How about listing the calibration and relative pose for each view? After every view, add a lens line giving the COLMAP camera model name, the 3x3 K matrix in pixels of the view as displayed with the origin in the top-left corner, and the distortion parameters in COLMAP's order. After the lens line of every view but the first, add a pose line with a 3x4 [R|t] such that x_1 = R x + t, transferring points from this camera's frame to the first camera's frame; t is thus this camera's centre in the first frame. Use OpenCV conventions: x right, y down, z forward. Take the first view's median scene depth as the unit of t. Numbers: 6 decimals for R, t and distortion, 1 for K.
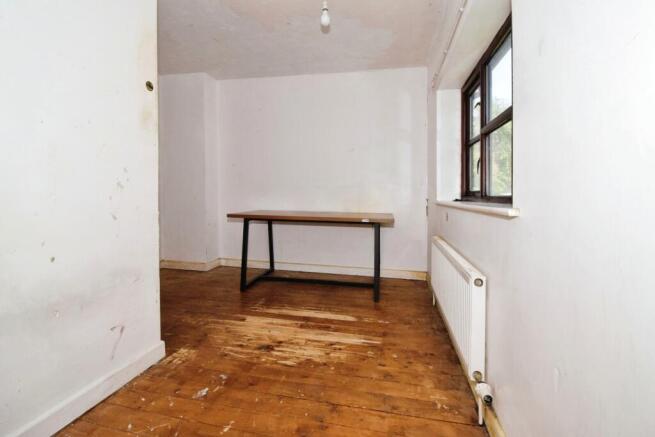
lens RADIAL K [[291.4, 0, 329.2], [0, 291.4, 186.3], [0, 0, 1]] dist [0.000788, -0.015464]
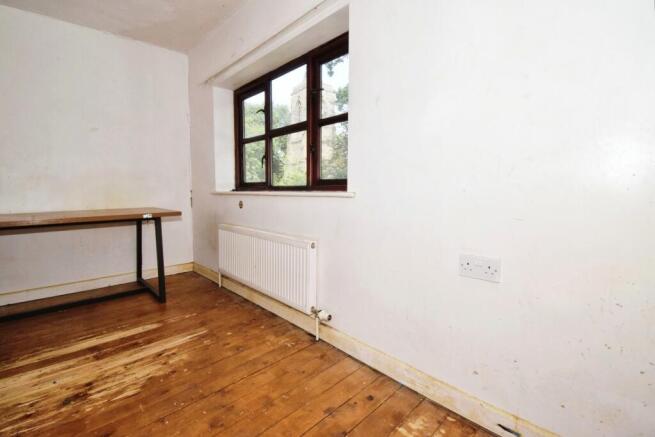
lens RADIAL K [[291.4, 0, 329.2], [0, 291.4, 186.3], [0, 0, 1]] dist [0.000788, -0.015464]
pose [[0.558134, -0.014904, 0.829617, -0.418400], [-0.011497, 0.999604, 0.025693, -0.001163], [-0.829671, -0.023878, 0.557741, 0.084669]]
